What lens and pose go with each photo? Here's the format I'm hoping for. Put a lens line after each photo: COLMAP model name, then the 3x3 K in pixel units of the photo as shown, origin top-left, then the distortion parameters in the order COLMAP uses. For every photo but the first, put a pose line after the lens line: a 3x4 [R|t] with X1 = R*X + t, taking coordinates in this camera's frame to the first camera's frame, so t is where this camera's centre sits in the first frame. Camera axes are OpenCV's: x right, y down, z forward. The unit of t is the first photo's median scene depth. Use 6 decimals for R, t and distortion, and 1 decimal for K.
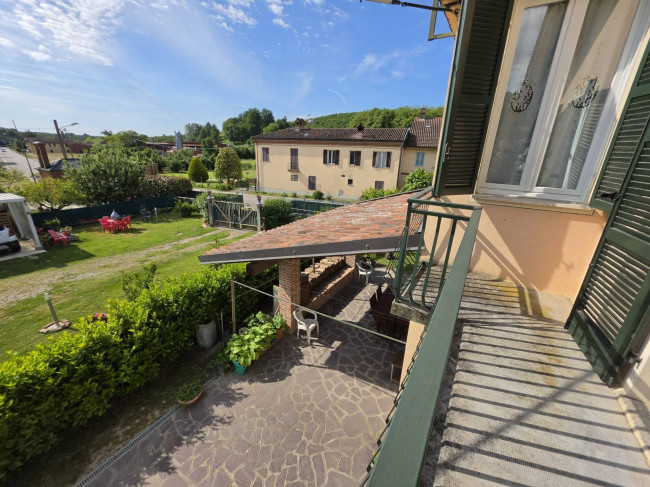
lens RADIAL K [[254.3, 0, 328.2], [0, 254.3, 244.4], [0, 0, 1]] dist [-0.005558, 0.000875]
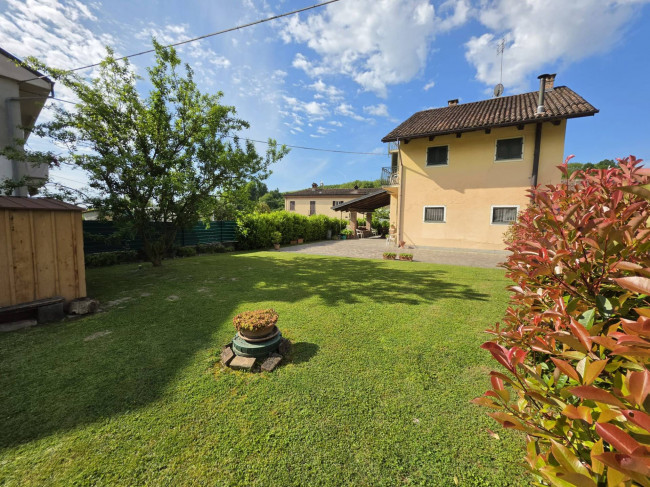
lens RADIAL K [[254.3, 0, 324.1], [0, 254.3, 245.0], [0, 0, 1]] dist [-0.005558, 0.000875]
pose [[0.998203, -0.011677, 0.058777, -0.164731], [0.026163, 0.967337, -0.252142, 0.280454], [-0.053913, 0.253227, 0.965904, -0.438222]]
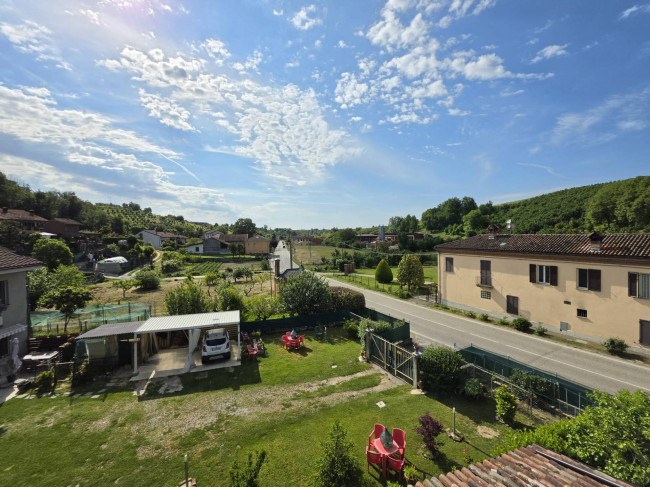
lens RADIAL K [[267.8, 0, 325.6], [0, 267.8, 242.9], [0, 0, 1]] dist [-0.010467, -0.000101]
pose [[0.752008, -0.031955, -0.658379, 0.045836], [-0.180125, 0.950845, -0.251890, -0.130125], [0.634065, 0.308014, 0.709288, 0.060709]]
